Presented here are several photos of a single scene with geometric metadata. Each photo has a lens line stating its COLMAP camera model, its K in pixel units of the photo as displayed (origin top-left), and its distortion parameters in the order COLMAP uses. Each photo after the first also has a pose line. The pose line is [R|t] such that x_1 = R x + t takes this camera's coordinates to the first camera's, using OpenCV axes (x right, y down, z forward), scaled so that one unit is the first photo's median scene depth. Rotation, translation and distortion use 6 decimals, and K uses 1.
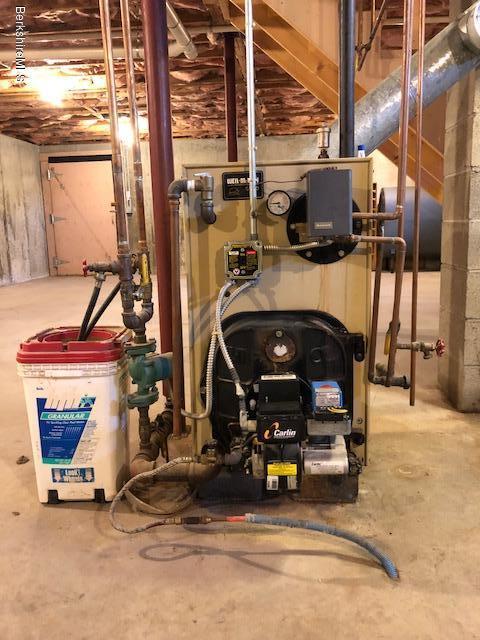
lens RADIAL K [[522.2, 0, 240.7], [0, 522.2, 320.0], [0, 0, 1]] dist [0.019525, -0.032775]
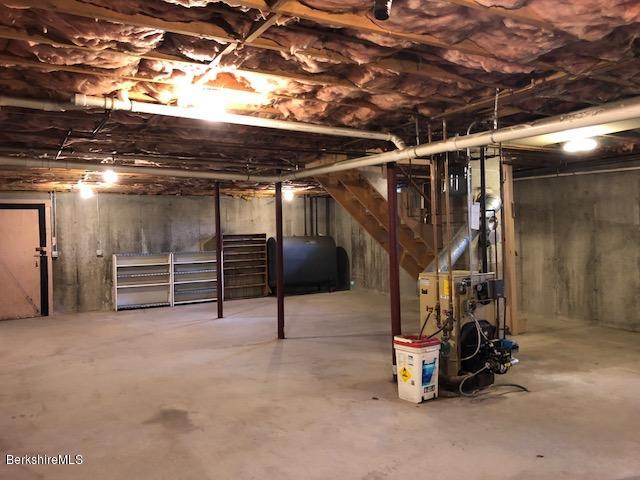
lens RADIAL K [[522.2, 0, 319.6], [0, 522.2, 239.1], [0, 0, 1]] dist [0.019525, -0.032775]
pose [[0.812896, 0.004245, 0.582393, -2.451215], [0.105654, 0.982307, -0.154631, -0.113619], [-0.572745, 0.187231, 0.798065, -1.028914]]
